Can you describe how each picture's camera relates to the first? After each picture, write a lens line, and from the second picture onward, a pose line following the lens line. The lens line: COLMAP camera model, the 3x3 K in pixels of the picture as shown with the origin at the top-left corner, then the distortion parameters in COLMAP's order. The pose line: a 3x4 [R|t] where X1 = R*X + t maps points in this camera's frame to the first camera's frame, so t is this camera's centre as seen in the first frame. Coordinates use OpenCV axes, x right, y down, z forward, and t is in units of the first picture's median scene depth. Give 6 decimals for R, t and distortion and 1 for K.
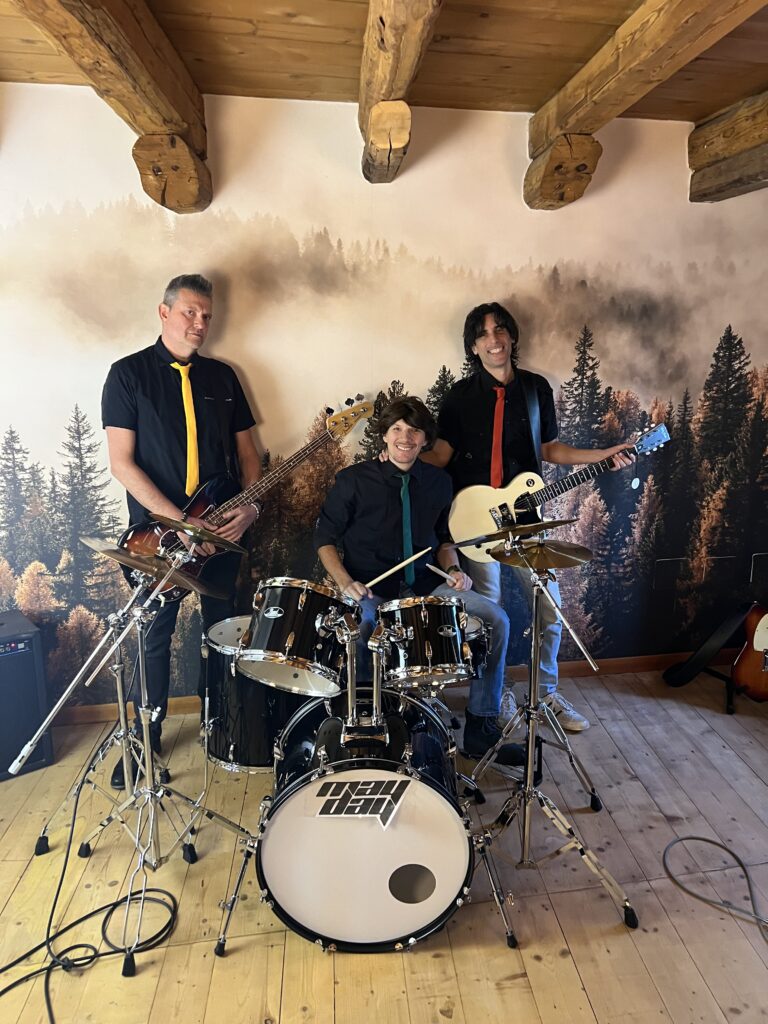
lens RADIAL K [[766.5, 0, 384.0], [0, 766.5, 512.0], [0, 0, 1]] dist [0.035611, -0.001779]
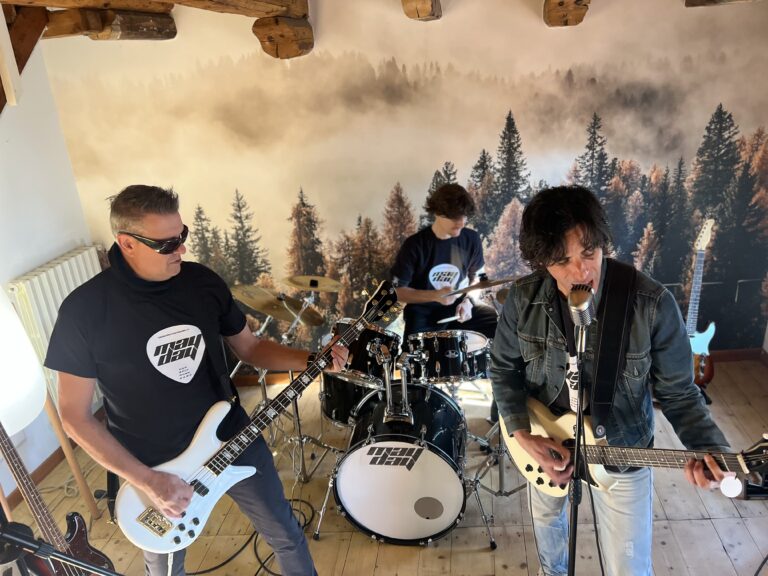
lens RADIAL K [[574.9, 0, 384.0], [0, 574.9, 288.0], [0, 0, 1]] dist [0.035611, -0.001779]
pose [[0.977170, 0.014363, -0.211975, 0.125404], [0.016006, 0.989901, 0.140857, -0.092463], [0.211857, -0.141034, 0.967071, -0.074949]]
